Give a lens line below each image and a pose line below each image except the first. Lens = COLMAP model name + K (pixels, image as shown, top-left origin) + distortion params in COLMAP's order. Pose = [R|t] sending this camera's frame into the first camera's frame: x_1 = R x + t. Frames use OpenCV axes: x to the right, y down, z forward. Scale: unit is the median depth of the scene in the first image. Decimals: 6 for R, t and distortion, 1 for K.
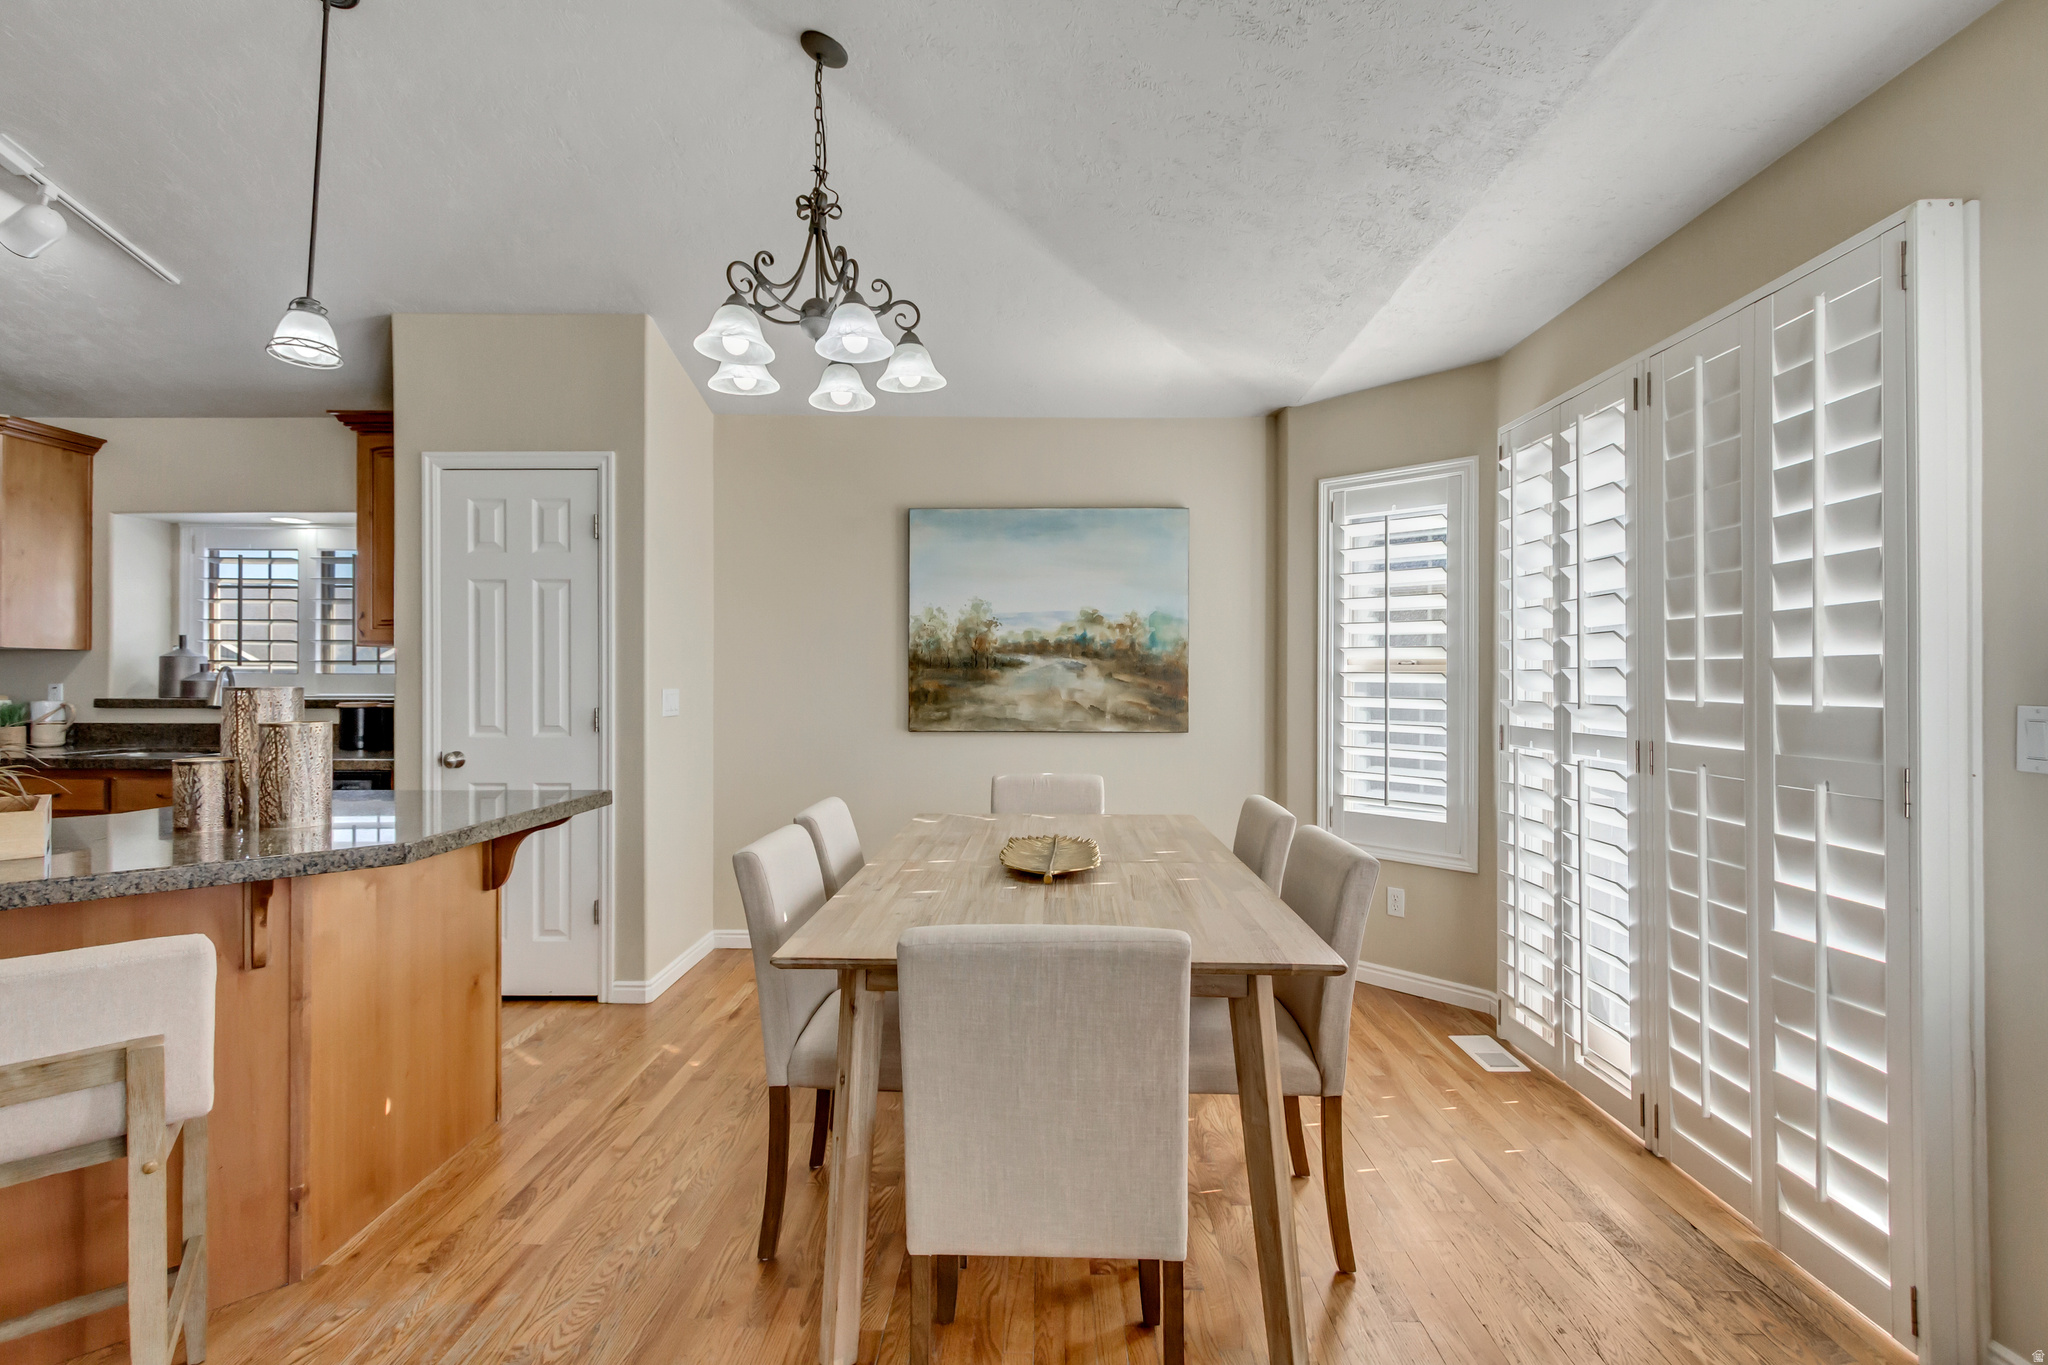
lens RADIAL K [[952.5, 0, 1039.8], [0, 952.5, 677.3], [0, 0, 1]] dist [0.005942, -0.002156]
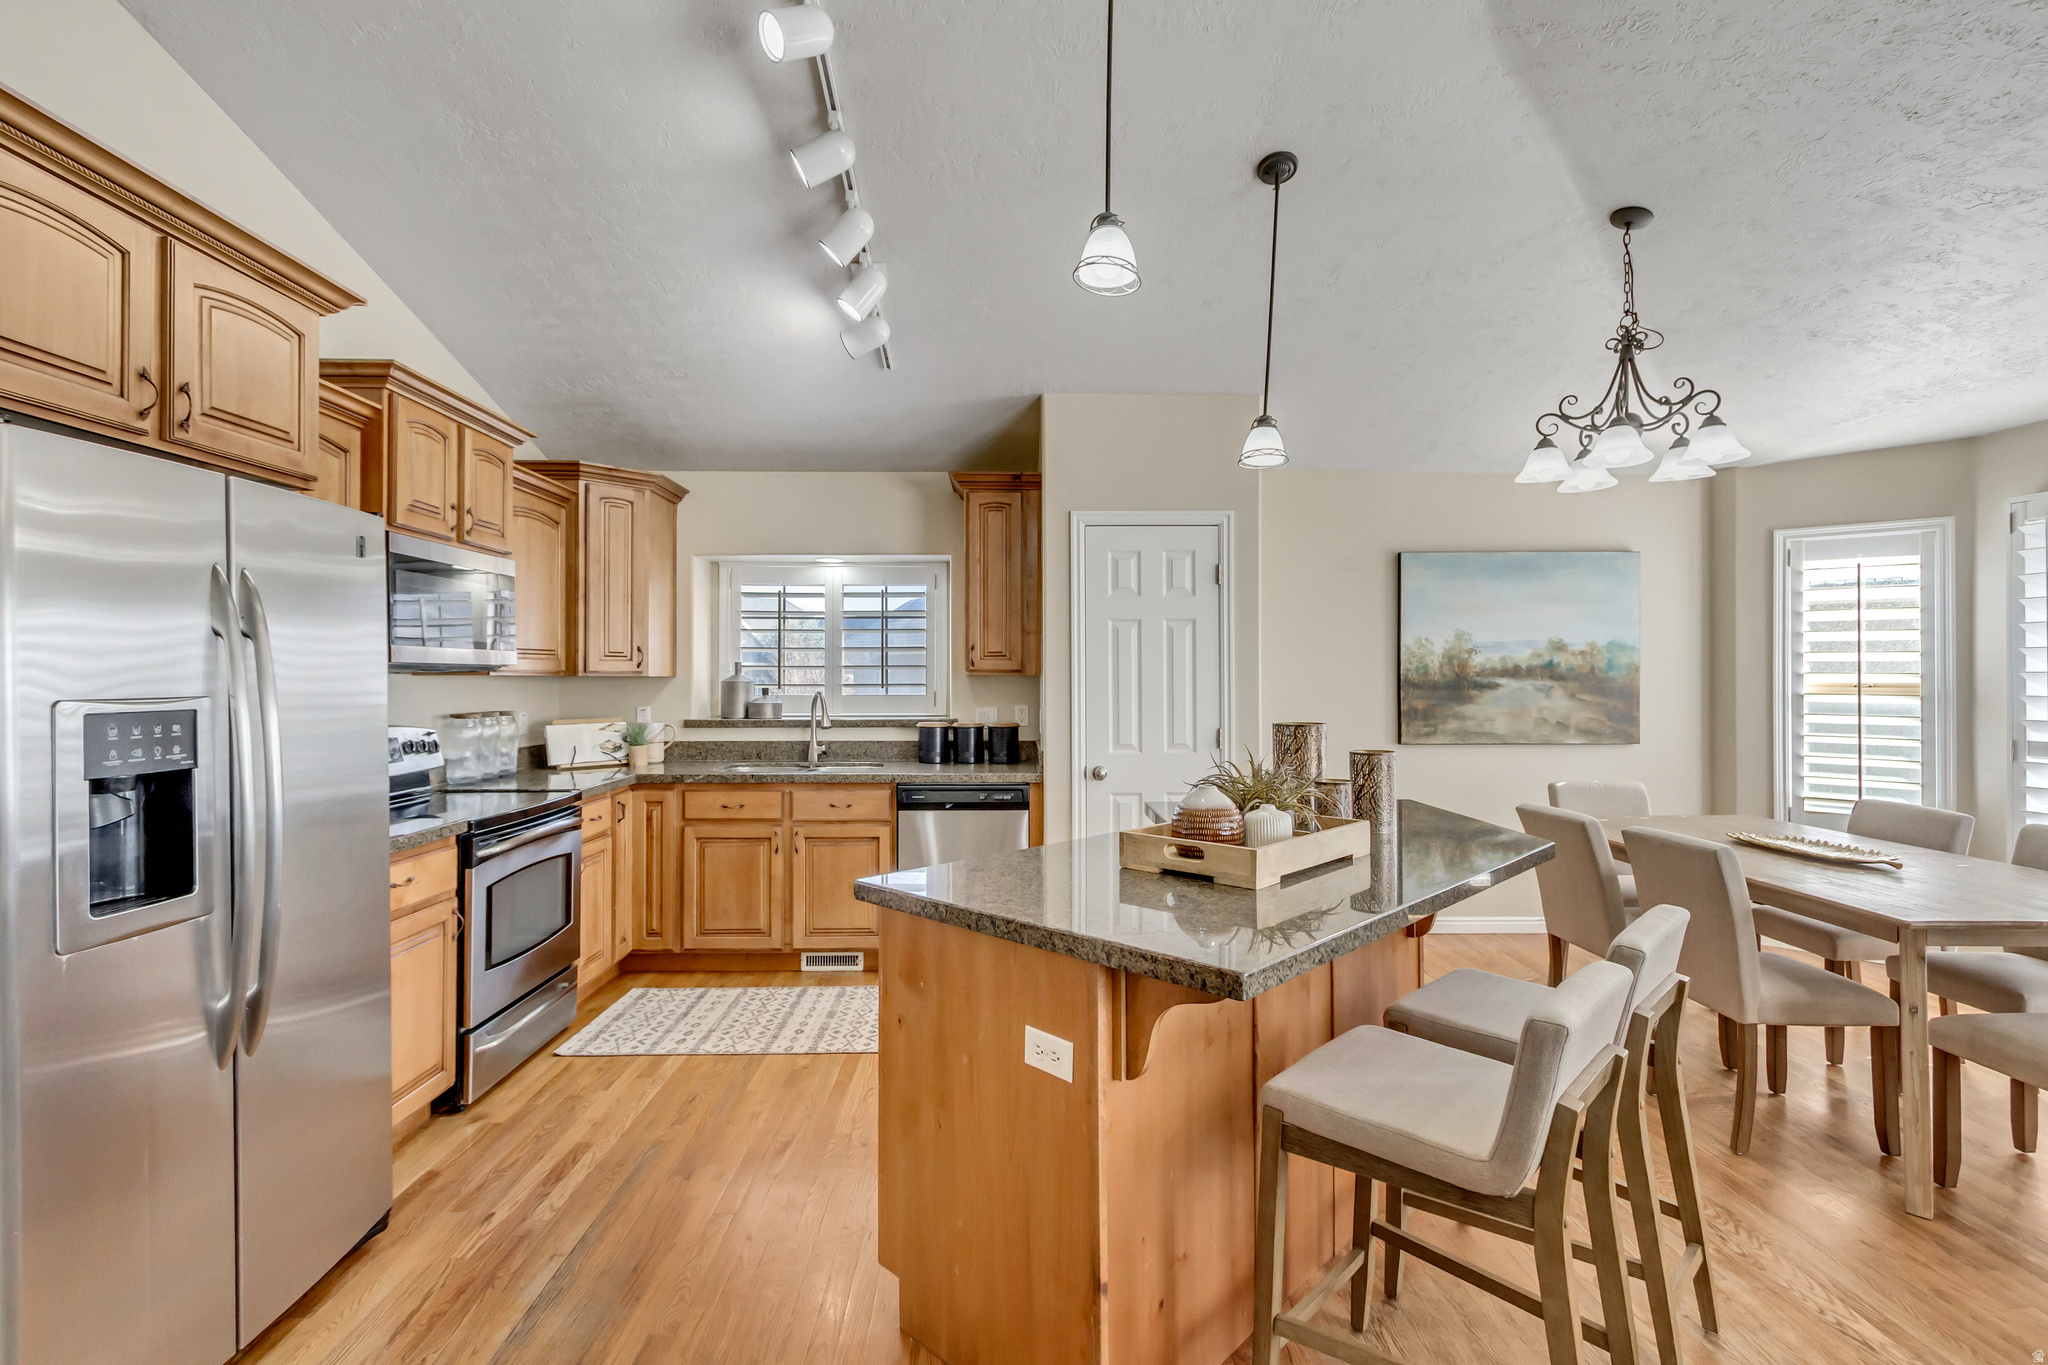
lens RADIAL K [[952.5, 0, 1030.9], [0, 952.5, 671.5], [0, 0, 1]] dist [0.005942, -0.002156]
pose [[0.999299, -0.004022, 0.037218, -0.759200], [0.004145, 0.999986, -0.003222, -0.036257], [-0.037204, 0.003374, 0.999302, -0.171435]]
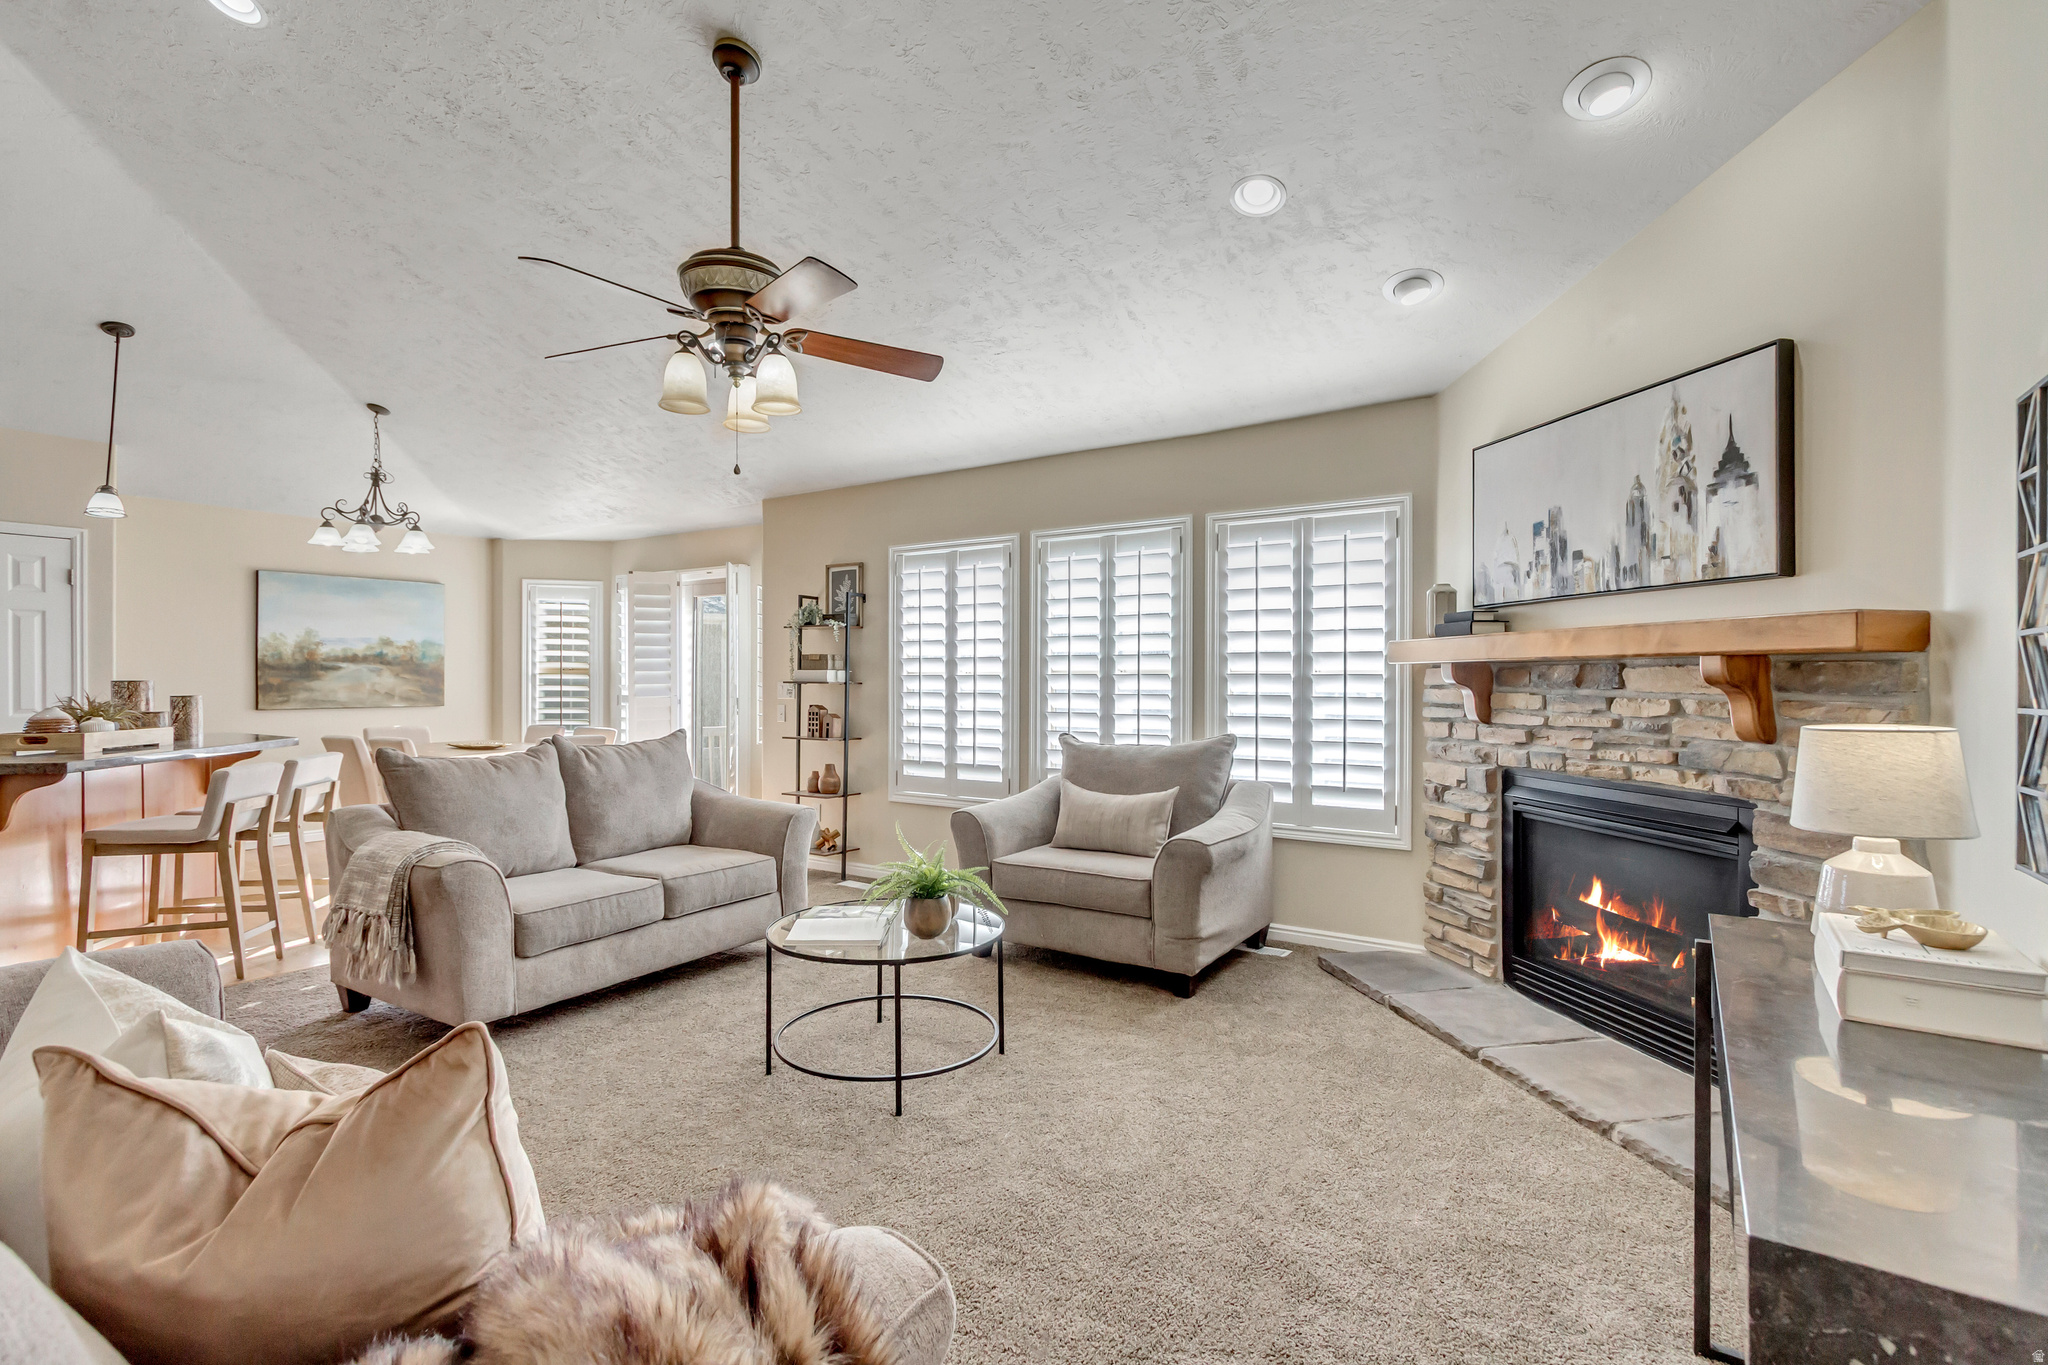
lens RADIAL K [[952.5, 0, 1023.6], [0, 952.5, 683.0], [0, 0, 1]] dist [0.005942, -0.002156]
pose [[0.538696, -0.006631, 0.842474, -0.955215], [-0.000539, 0.999966, 0.008215, -0.002537], [-0.842500, -0.004879, 0.538675, -1.129110]]
